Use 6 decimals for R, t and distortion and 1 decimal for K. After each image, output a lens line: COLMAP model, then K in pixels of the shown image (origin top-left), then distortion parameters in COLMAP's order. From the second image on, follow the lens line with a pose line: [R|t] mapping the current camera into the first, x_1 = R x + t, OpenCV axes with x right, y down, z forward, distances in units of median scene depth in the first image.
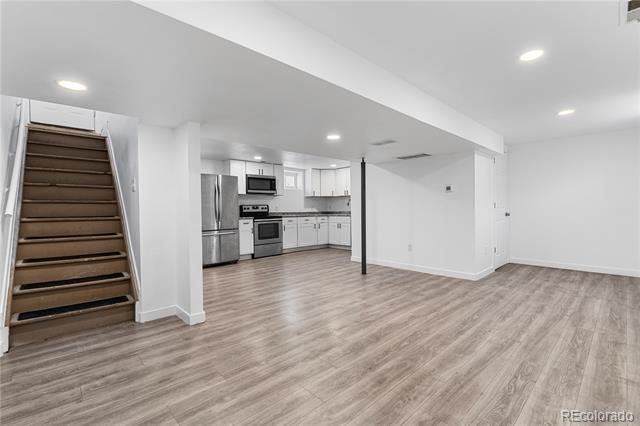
lens RADIAL K [[296.6, 0, 320.0], [0, 296.6, 213.0], [0, 0, 1]] dist [-0.002103, -0.000524]
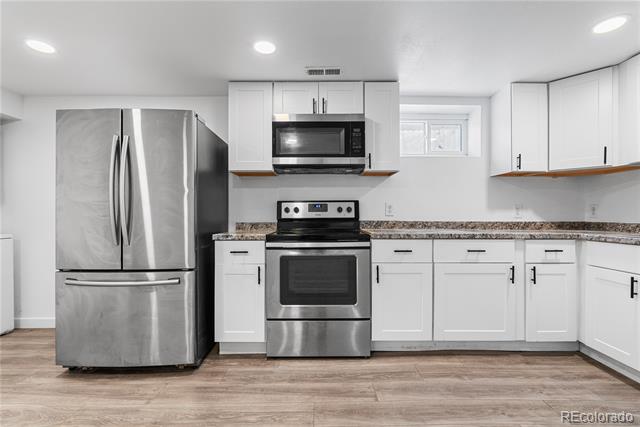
lens RADIAL K [[290.1, 0, 320.0], [0, 290.1, 214.9], [0, 0, 1]] dist [-0.003907, 0.000000]
pose [[0.728862, 0.013969, -0.684518, 0.040423], [-0.019222, 0.999815, -0.000064, -0.008742], [0.684391, 0.013204, 0.728996, 0.752181]]
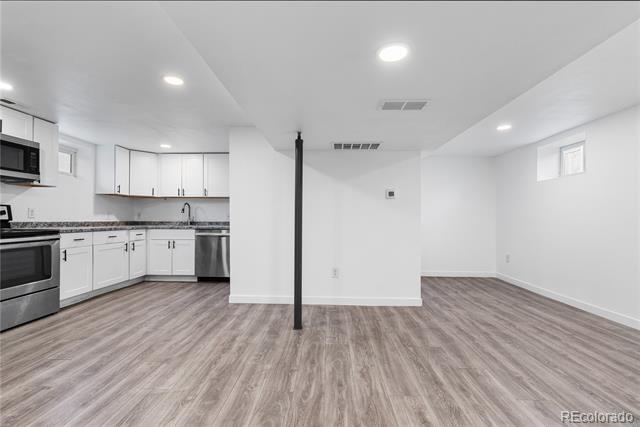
lens RADIAL K [[292.8, 0, 324.6], [0, 292.8, 218.6], [0, 0, 1]] dist [-0.006809, 0.000202]
pose [[0.702245, 0.017121, 0.711729, -0.163354], [-0.005368, 0.999810, -0.018754, -0.001394], [-0.711915, 0.009350, 0.702204, 0.384285]]
